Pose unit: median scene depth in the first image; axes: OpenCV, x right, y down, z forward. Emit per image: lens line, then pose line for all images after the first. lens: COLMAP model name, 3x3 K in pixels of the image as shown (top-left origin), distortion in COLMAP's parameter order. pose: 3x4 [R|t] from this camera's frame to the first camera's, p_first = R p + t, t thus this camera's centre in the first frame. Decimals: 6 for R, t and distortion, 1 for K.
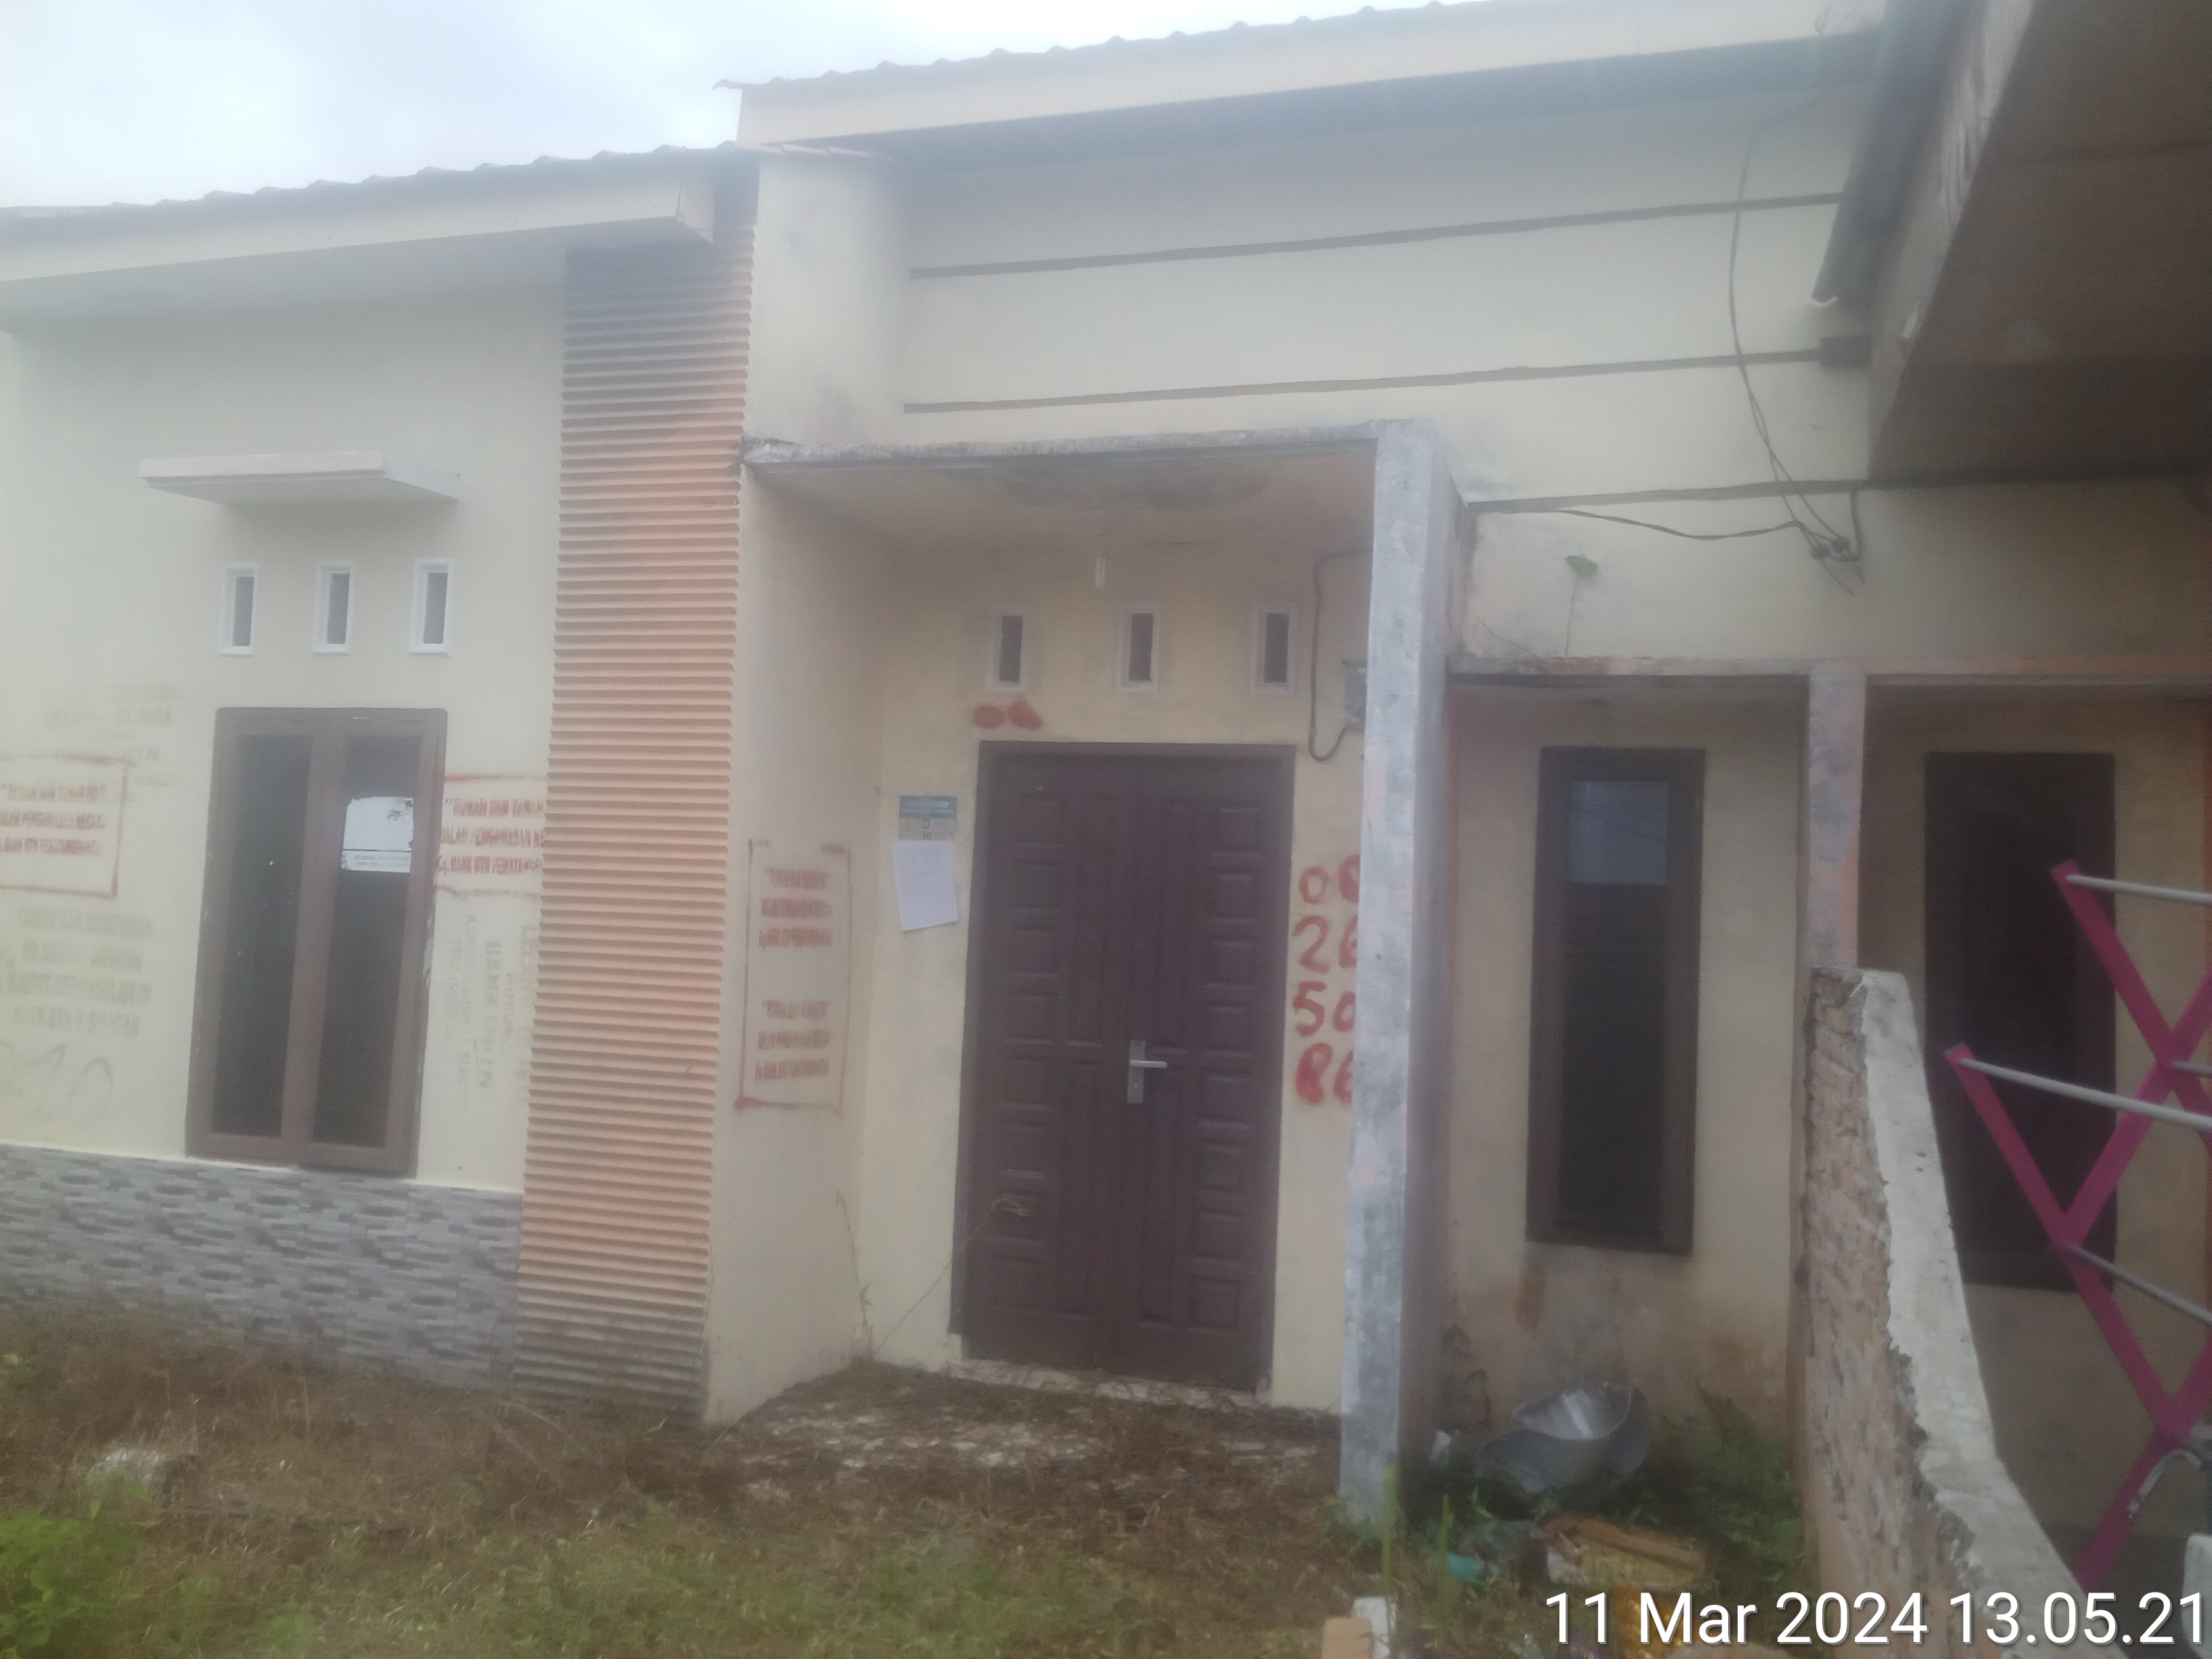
lens RADIAL K [[1839.2, 0, 1128.3], [0, 1839.2, 819.8], [0, 0, 1]] dist [0.080719, -0.157884]
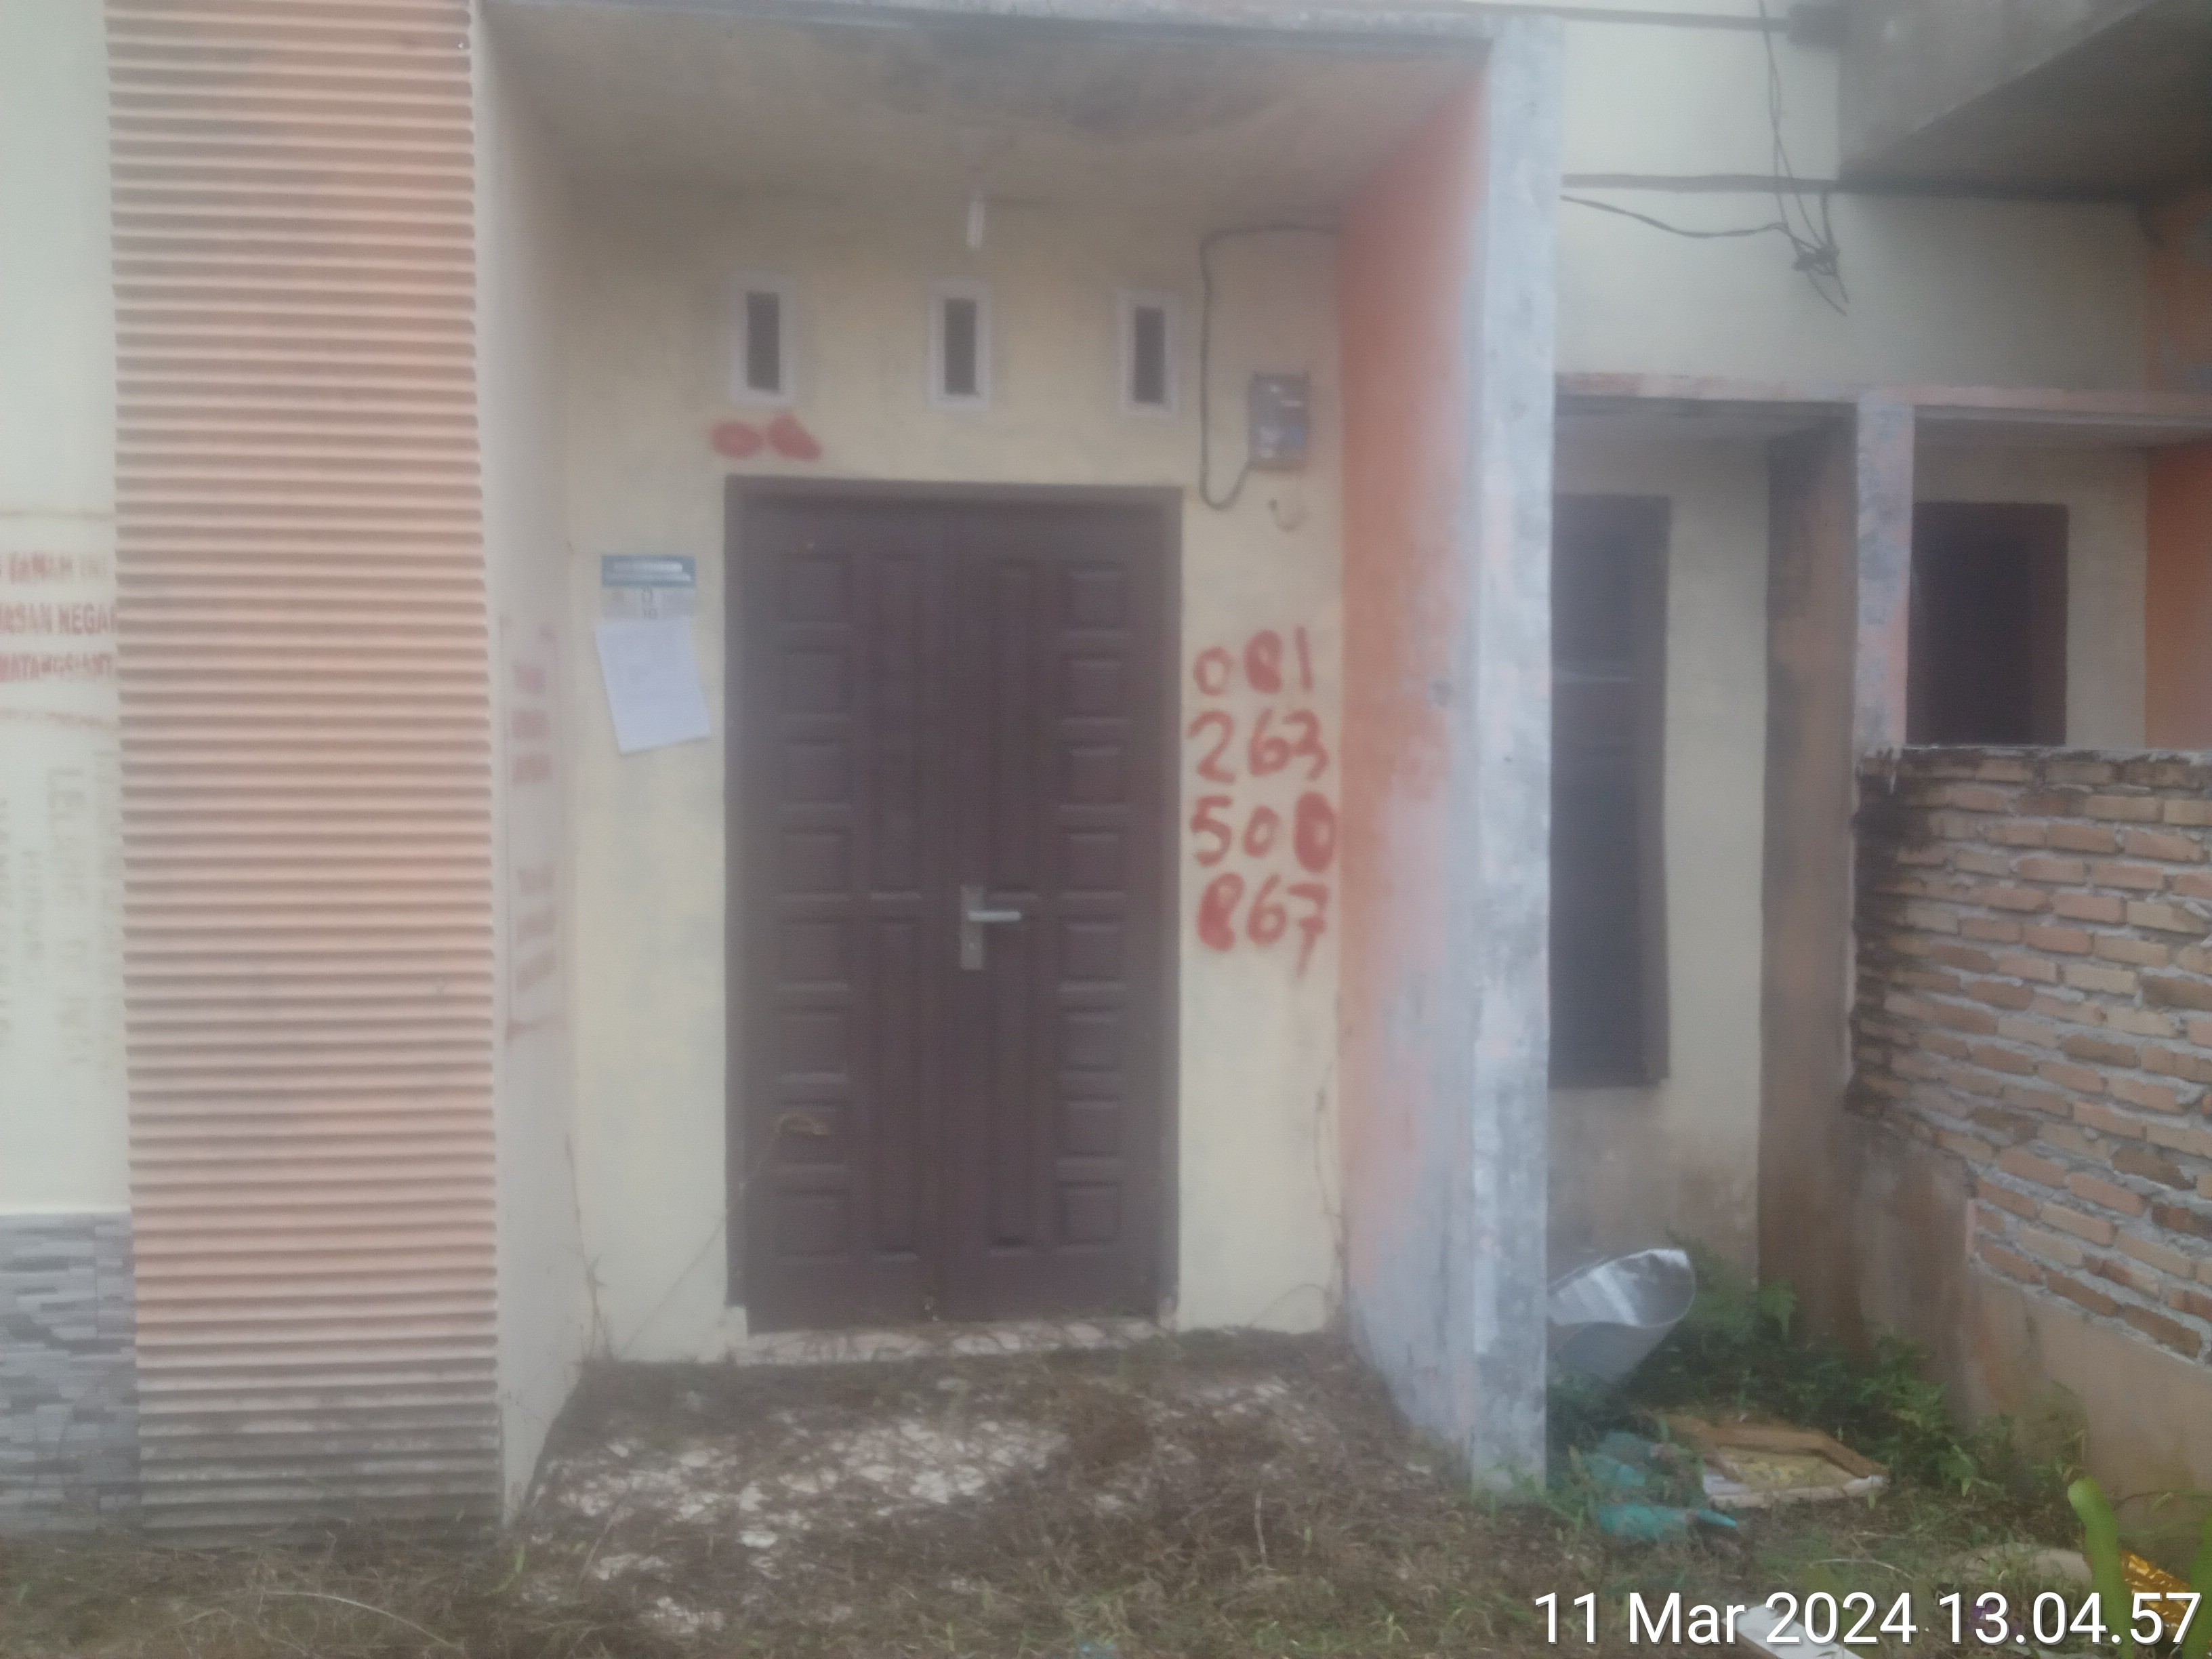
lens RADIAL K [[1839.2, 0, 1128.3], [0, 1839.2, 819.8], [0, 0, 1]] dist [0.080719, -0.157884]
pose [[0.903971, -0.057181, 0.423754, -0.262192], [0.010748, 0.993744, 0.111166, 0.011111], [-0.427459, -0.095936, 0.898930, 0.315821]]
